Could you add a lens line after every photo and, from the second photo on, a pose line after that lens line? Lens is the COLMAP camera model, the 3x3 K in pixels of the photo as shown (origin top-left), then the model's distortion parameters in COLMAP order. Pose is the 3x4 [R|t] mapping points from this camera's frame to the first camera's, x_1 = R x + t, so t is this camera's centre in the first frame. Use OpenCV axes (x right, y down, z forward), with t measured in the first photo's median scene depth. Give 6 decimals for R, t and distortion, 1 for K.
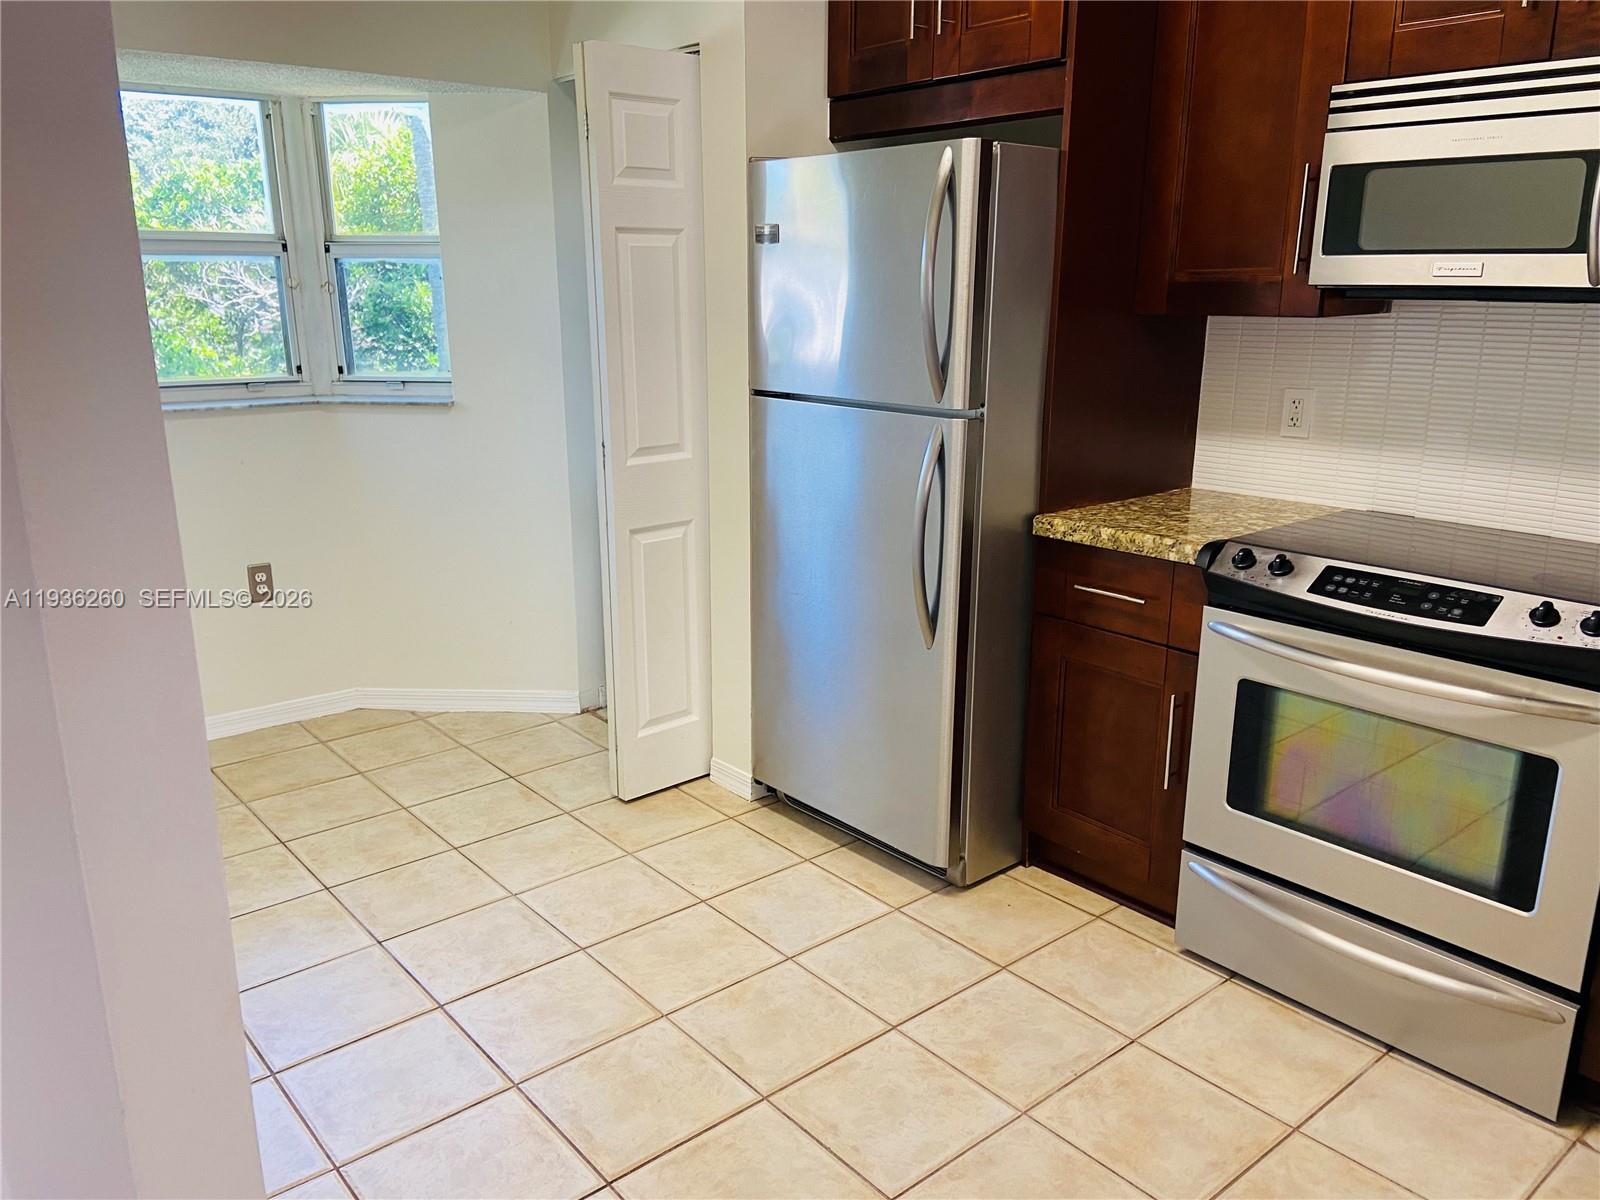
lens RADIAL K [[1208.7, 0, 798.5], [0, 1208.7, 603.7], [0, 0, 1]] dist [0.047150, -0.022200]
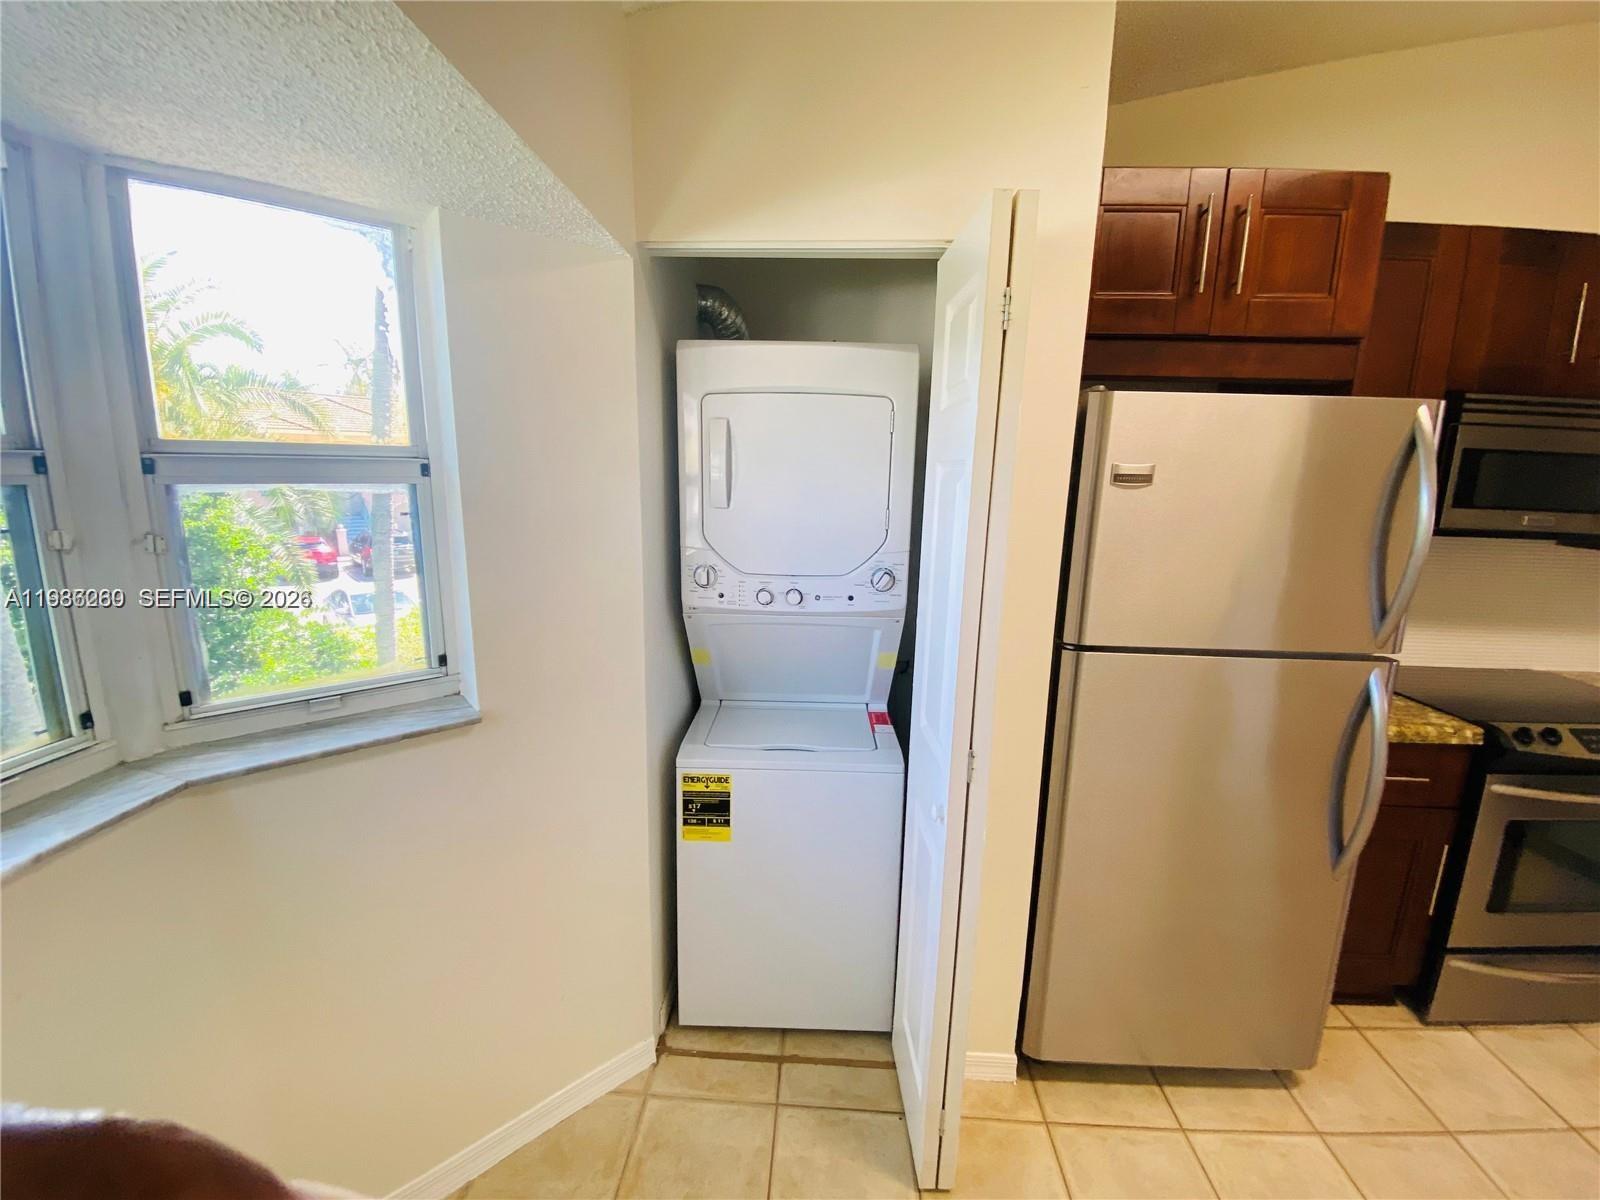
lens RADIAL K [[685.4, 0, 808.4], [0, 685.4, 599.0], [0, 0, 1]] dist [-0.026124, -0.001104]
pose [[0.674729, -0.124655, 0.727462, -0.618062], [0.168981, 0.985545, 0.012147, -0.298961], [-0.718461, 0.114731, 0.686040, 0.961099]]
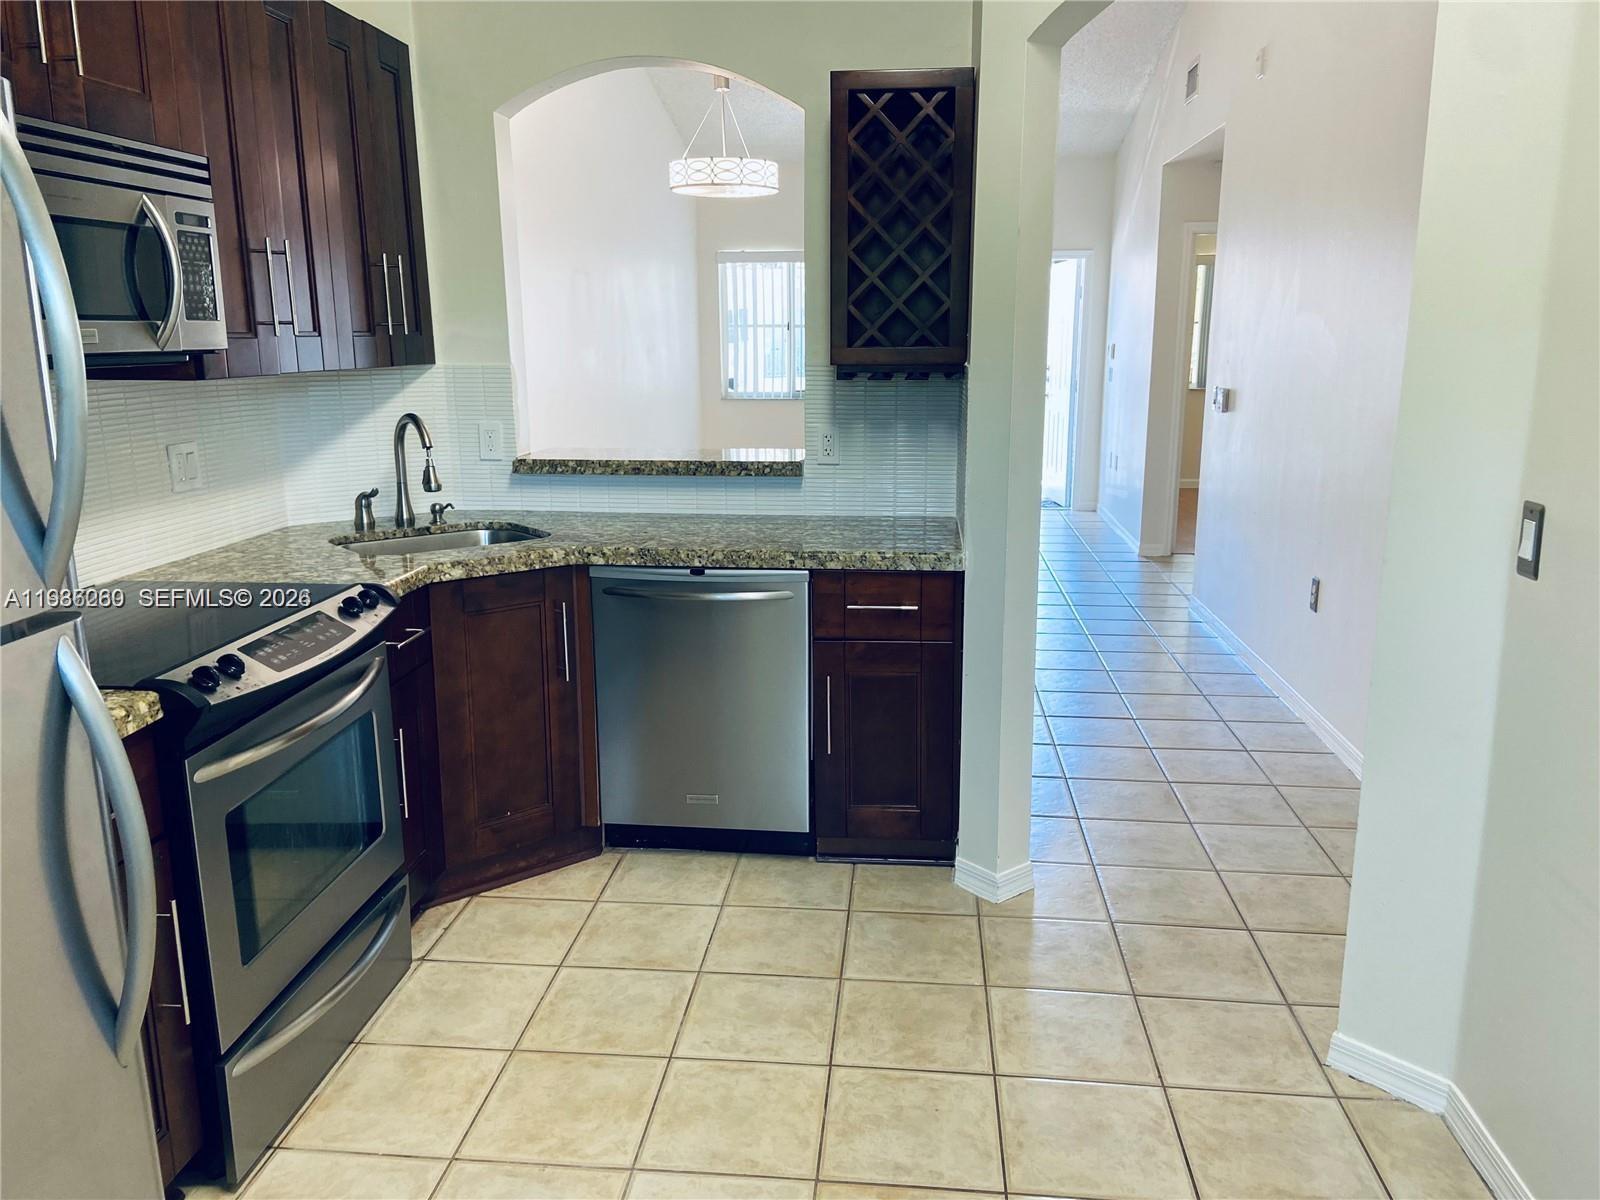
lens RADIAL K [[1208.7, 0, 803.6], [0, 1208.7, 599.2], [0, 0, 1]] dist [0.047150, -0.022200]
pose [[-0.698094, -0.157223, 0.698532, -0.448809], [0.186705, 0.901871, 0.389578, -0.306108], [-0.691236, 0.402381, -0.600236, 1.096378]]
